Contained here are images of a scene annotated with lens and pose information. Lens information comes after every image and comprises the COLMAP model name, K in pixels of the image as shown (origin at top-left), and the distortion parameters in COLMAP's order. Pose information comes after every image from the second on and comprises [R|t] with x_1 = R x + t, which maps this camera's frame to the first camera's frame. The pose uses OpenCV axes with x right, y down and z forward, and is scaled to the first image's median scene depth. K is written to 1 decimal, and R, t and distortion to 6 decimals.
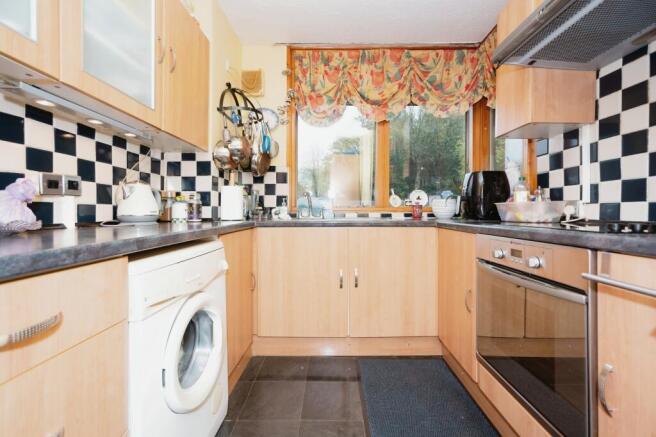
lens RADIAL K [[283.2, 0, 328.6], [0, 283.2, 214.7], [0, 0, 1]] dist [-0.009563, 0.007415]
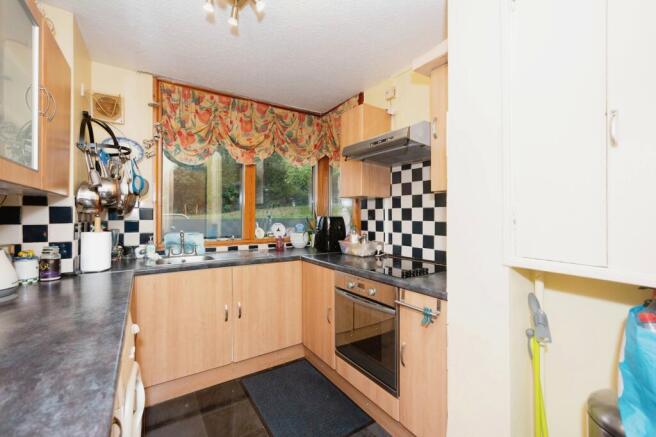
lens RADIAL K [[283.2, 0, 330.0], [0, 283.2, 217.2], [0, 0, 1]] dist [-0.009563, 0.007415]
pose [[0.828079, -0.000413, 0.560612, -0.240705], [0.002099, 0.999995, -0.002364, -0.149937], [-0.560608, 0.003134, 0.828075, -0.162205]]
